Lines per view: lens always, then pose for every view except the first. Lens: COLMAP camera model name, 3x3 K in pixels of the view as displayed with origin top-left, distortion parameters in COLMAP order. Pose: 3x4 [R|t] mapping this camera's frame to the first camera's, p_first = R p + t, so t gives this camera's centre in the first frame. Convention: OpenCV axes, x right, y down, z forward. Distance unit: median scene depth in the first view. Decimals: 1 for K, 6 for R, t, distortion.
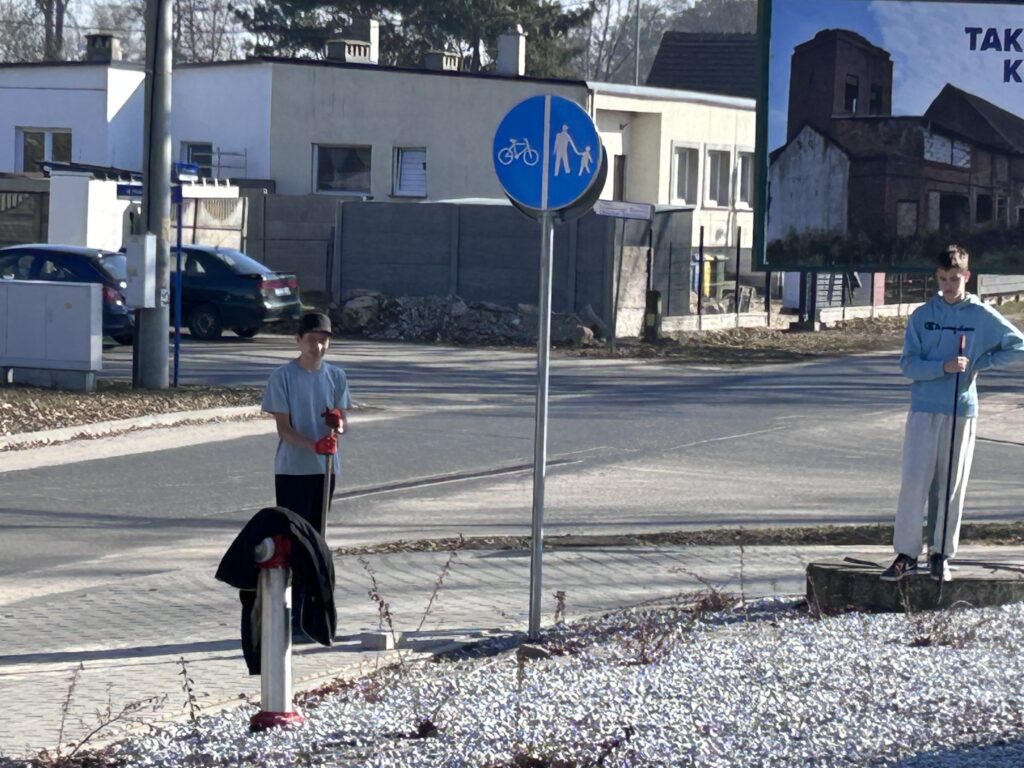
lens RADIAL K [[3934.0, 0, 512.2], [0, 3934.0, 384.4], [0, 0, 1]] dist [0.079860, 0.000000]
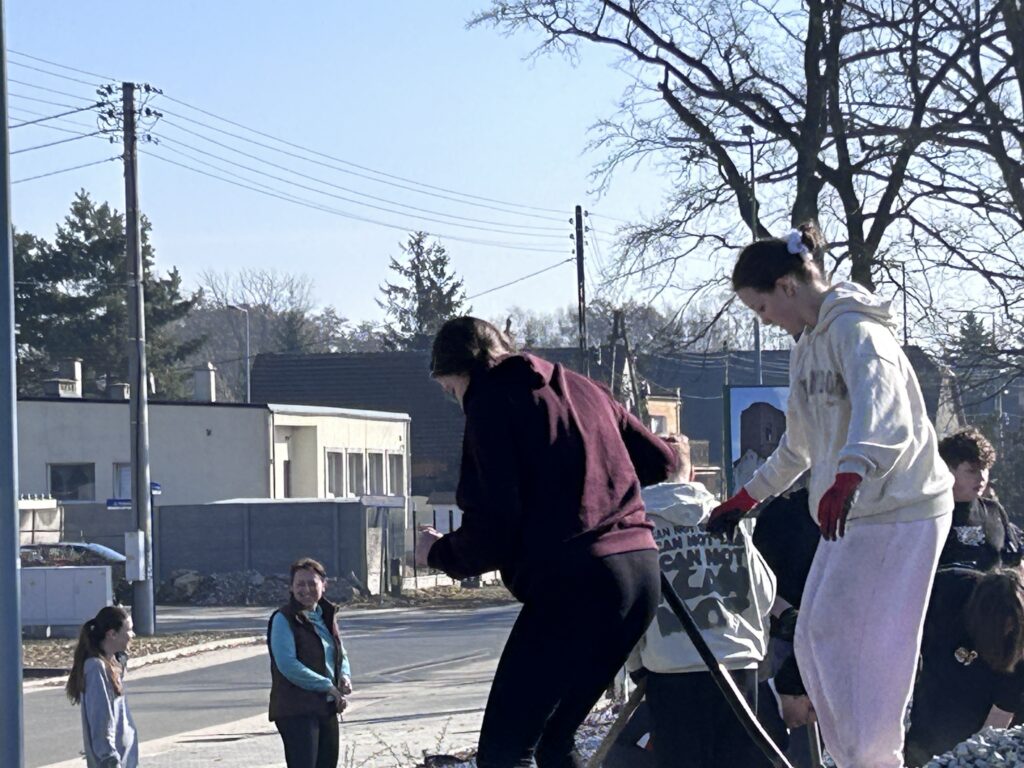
lens RADIAL K [[3934.0, 0, 511.8], [0, 3934.0, 383.8], [0, 0, 1]] dist [0.079860, 0.000000]
pose [[0.987943, -0.045290, 0.148045, -0.113465], [0.056180, 0.995948, -0.070222, 0.012636], [-0.144265, 0.077692, 0.986484, -0.332223]]
